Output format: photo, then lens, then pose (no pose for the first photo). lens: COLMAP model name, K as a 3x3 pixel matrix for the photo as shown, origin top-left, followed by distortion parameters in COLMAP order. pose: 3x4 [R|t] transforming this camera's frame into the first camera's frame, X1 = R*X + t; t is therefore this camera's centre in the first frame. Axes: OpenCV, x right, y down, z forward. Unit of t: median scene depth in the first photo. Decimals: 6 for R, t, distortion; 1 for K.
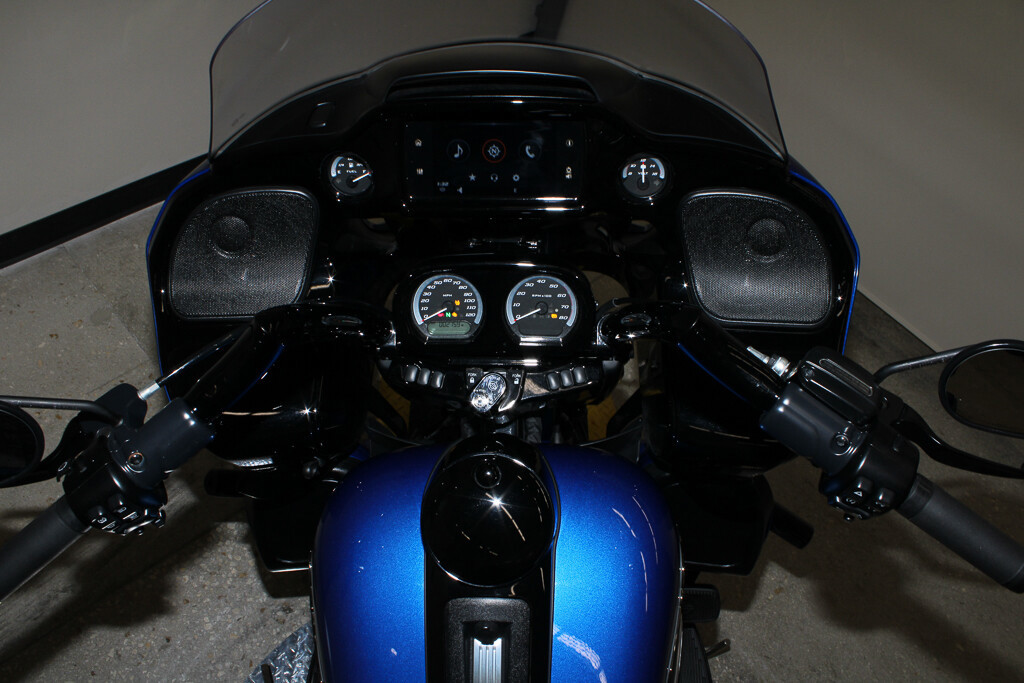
lens RADIAL K [[848.9, 0, 511.1], [0, 848.9, 348.1], [0, 0, 1]] dist [-0.170945, 0.152470]
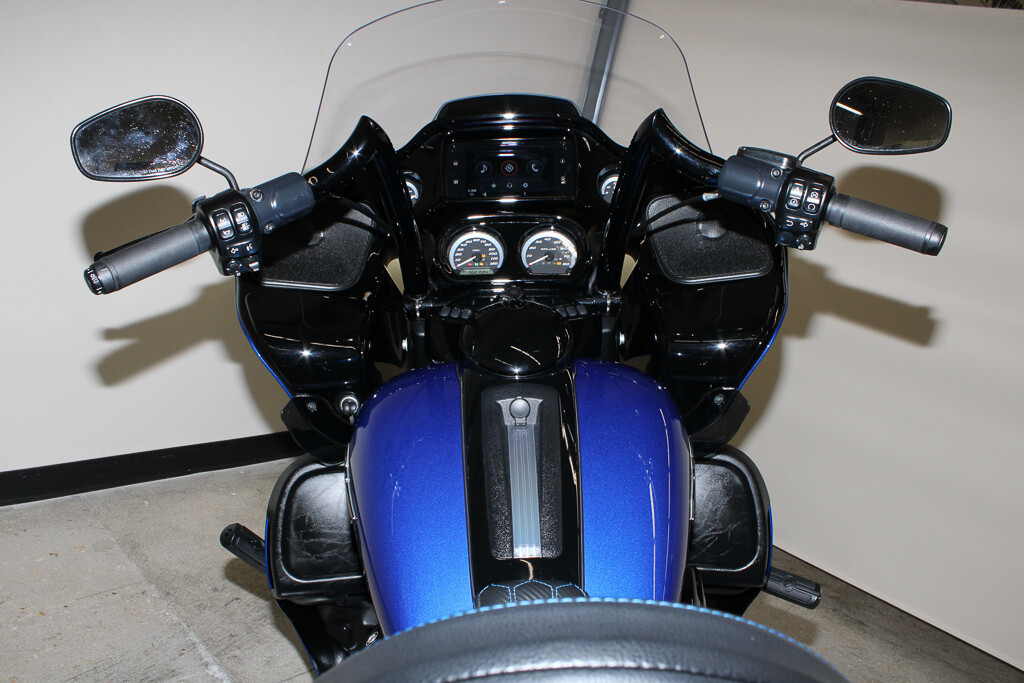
lens RADIAL K [[848.9, 0, 511.1], [0, 848.9, 348.1], [0, 0, 1]] dist [-0.170945, 0.152470]
pose [[0.999060, -0.003583, 0.043195, -0.077482], [0.028430, 0.806418, -0.590662, 0.822782], [-0.032717, 0.591335, 0.805762, 0.040825]]
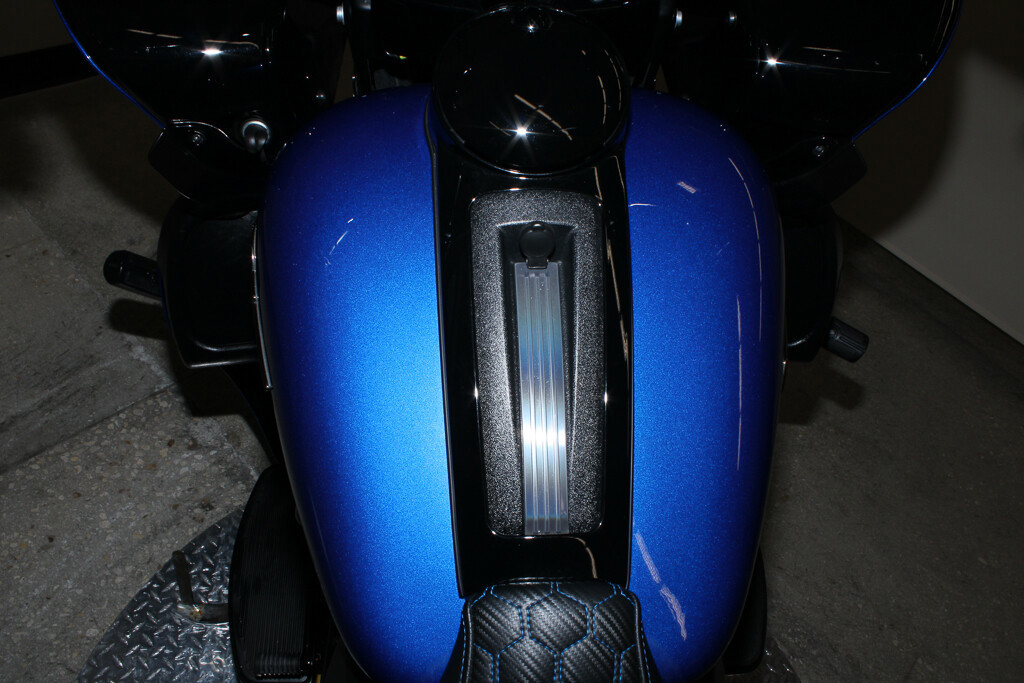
lens RADIAL K [[848.9, 0, 511.1], [0, 848.9, 348.1], [0, 0, 1]] dist [-0.170945, 0.152470]
pose [[0.995243, -0.012193, 0.096657, -0.100100], [0.020653, 0.995993, -0.087012, 0.442591], [-0.095209, 0.088594, 0.991507, 0.309188]]
